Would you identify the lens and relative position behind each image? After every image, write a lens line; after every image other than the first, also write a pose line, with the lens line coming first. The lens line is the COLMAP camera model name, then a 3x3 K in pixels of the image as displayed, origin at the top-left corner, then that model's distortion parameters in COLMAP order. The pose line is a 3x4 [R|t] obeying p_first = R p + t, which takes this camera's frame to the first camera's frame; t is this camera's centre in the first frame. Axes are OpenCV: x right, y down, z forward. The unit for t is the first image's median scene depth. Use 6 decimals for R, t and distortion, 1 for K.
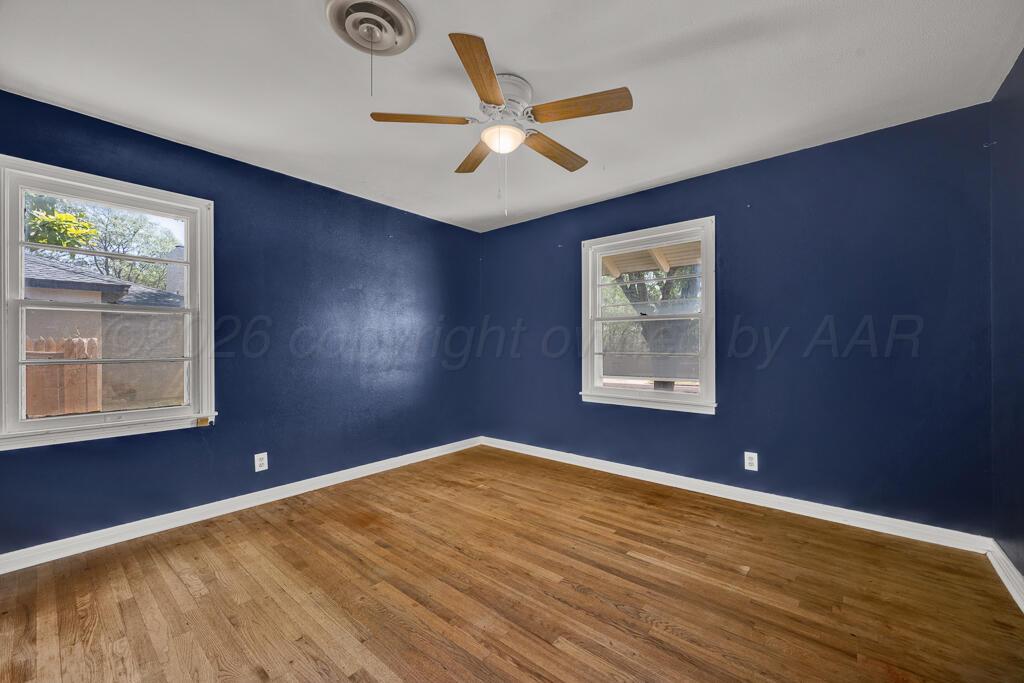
lens RADIAL K [[408.0, 0, 512.1], [0, 408.0, 343.9], [0, 0, 1]] dist [0.001775, -0.000052]
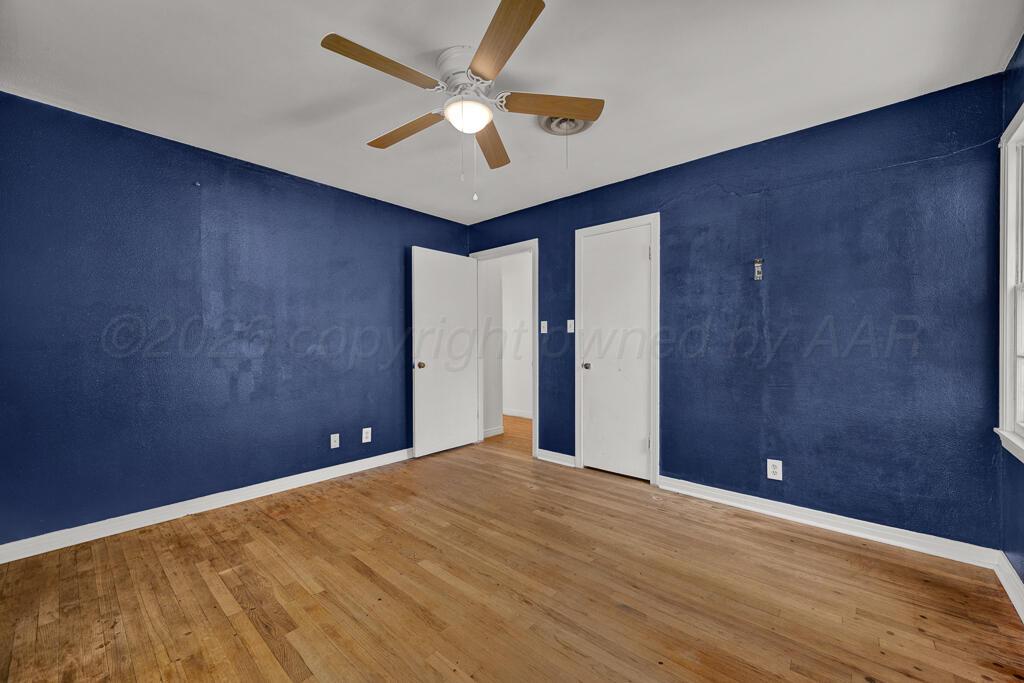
lens RADIAL K [[408.0, 0, 511.0], [0, 408.0, 342.4], [0, 0, 1]] dist [0.001775, -0.000052]
pose [[-0.999691, 0.009436, 0.022995, -0.132833], [0.009430, 0.999955, -0.000357, 0.008468], [-0.022998, -0.000140, -0.999736, 1.890604]]
